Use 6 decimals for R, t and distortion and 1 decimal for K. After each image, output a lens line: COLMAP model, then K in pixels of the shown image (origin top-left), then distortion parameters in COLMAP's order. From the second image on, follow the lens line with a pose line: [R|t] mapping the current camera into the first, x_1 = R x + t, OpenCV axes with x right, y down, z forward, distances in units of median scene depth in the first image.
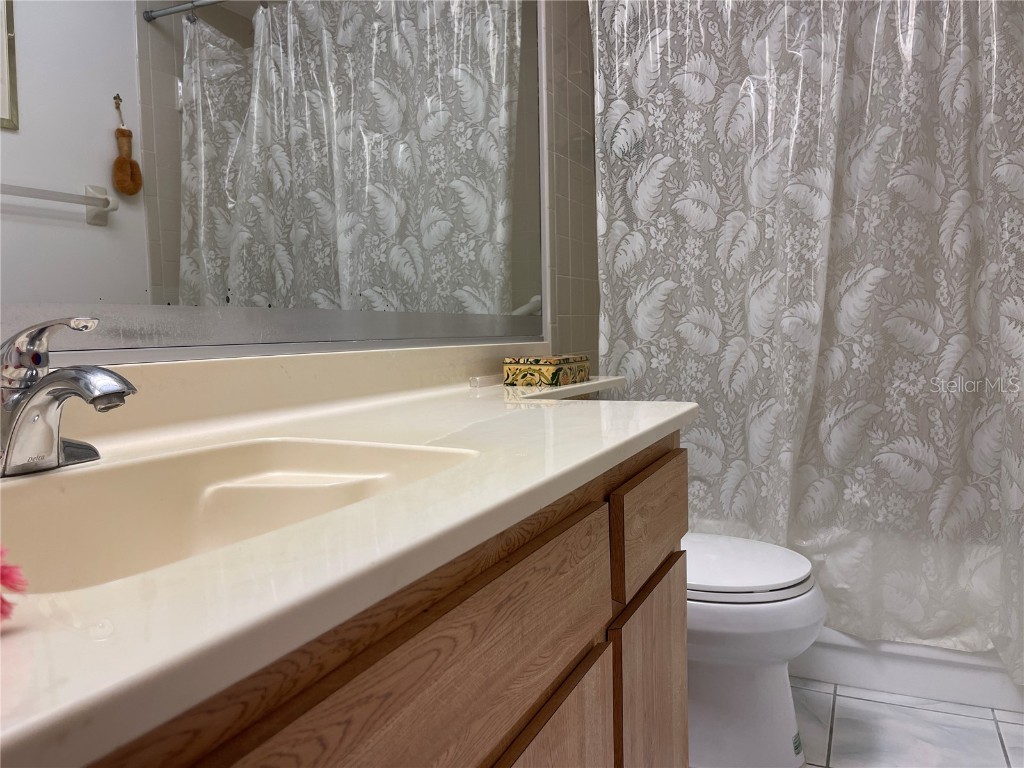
lens RADIAL K [[775.4, 0, 512.0], [0, 775.4, 384.0], [0, 0, 1]] dist [0.072157, -0.100074]
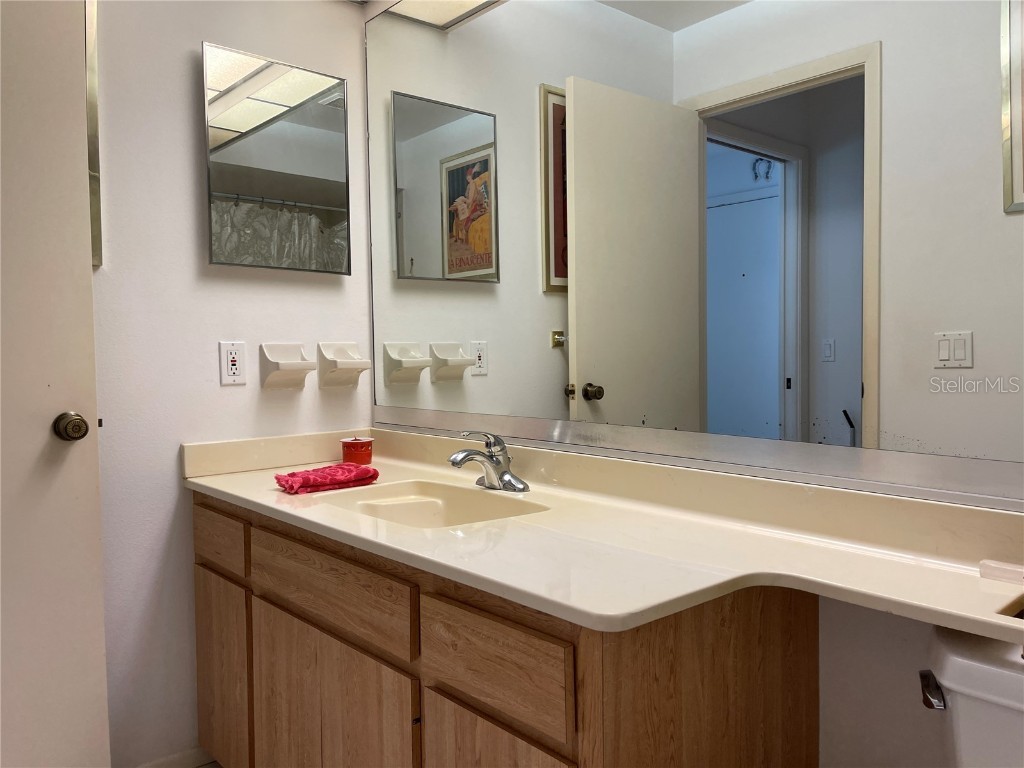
lens RADIAL K [[785.7, 0, 512.0], [0, 785.7, 384.0], [0, 0, 1]] dist [0.063916, -0.087799]
pose [[-0.409111, 0.068916, -0.909879, 0.602883], [-0.052462, 0.993718, 0.098855, -0.173790], [0.910975, 0.088177, -0.402925, 0.746450]]
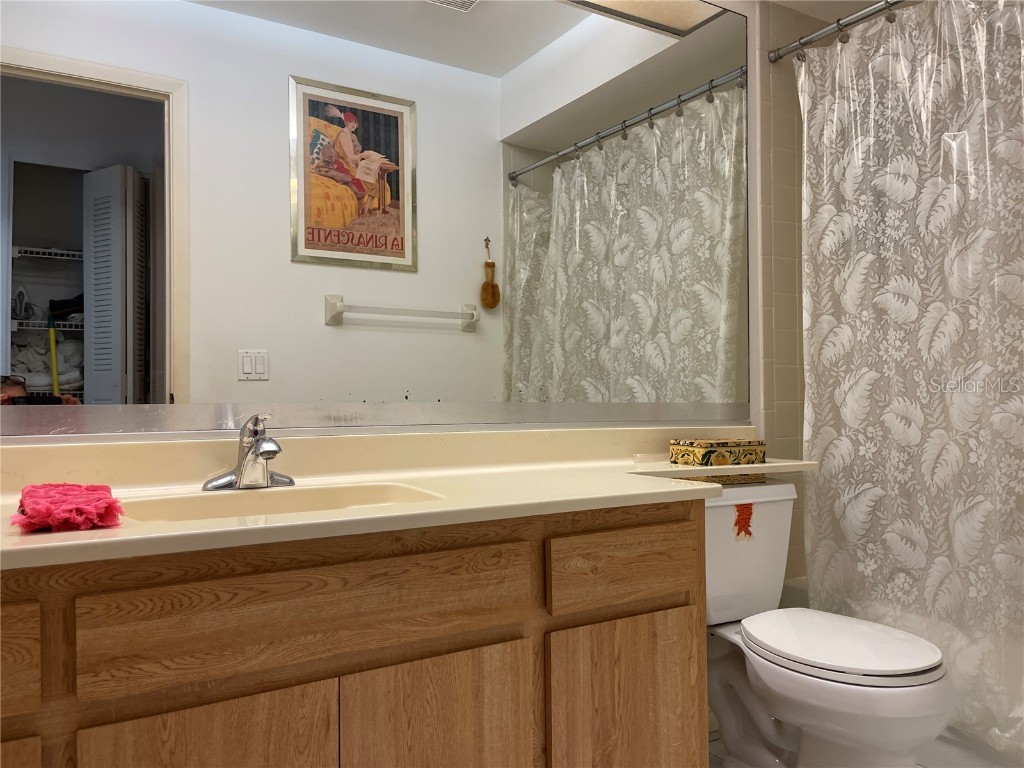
lens RADIAL K [[785.7, 0, 512.0], [0, 785.7, 384.0], [0, 0, 1]] dist [0.063916, -0.087799]
pose [[0.823403, 0.004836, -0.567436, 0.403576], [-0.052791, 0.996280, -0.068114, -0.019510], [0.564996, 0.086040, 0.820595, -0.123845]]
